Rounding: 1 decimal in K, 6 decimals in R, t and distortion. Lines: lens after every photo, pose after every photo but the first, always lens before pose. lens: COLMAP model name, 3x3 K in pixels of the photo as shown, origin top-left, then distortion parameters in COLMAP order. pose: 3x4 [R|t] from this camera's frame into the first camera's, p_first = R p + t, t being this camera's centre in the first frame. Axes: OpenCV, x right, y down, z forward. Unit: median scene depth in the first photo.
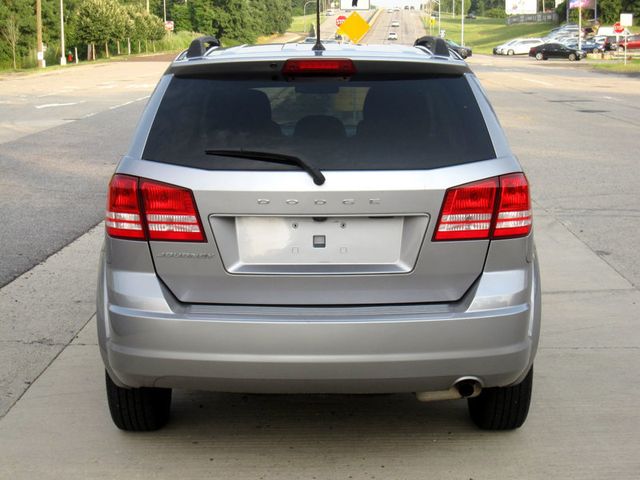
lens RADIAL K [[1304.6, 0, 320.0], [0, 1304.6, 240.0], [0, 0, 1]] dist [-0.122281, 0.017288]
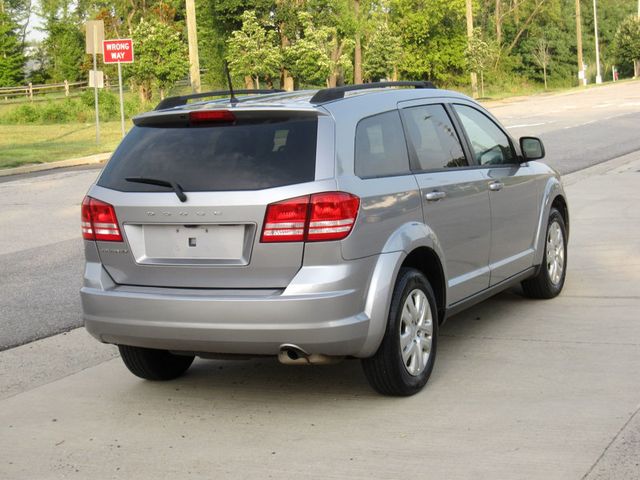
lens RADIAL K [[1304.6, 0, 320.0], [0, 1304.6, 240.0], [0, 0, 1]] dist [-0.122281, 0.017288]
pose [[0.894618, 0.008238, -0.446756, 0.741789], [-0.013314, 0.999878, -0.008225, 0.008361], [0.446633, 0.013307, 0.894618, -0.188941]]
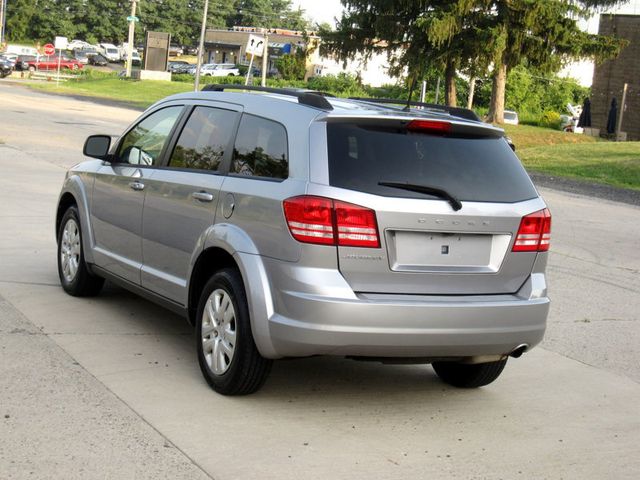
lens RADIAL K [[1304.6, 0, 320.0], [0, 1304.6, 240.0], [0, 0, 1]] dist [-0.122281, 0.017288]
pose [[0.879782, 0.031999, 0.474300, -0.792257], [-0.026433, 0.999481, -0.018400, 0.019986], [-0.474643, 0.003651, 0.880171, -0.189259]]
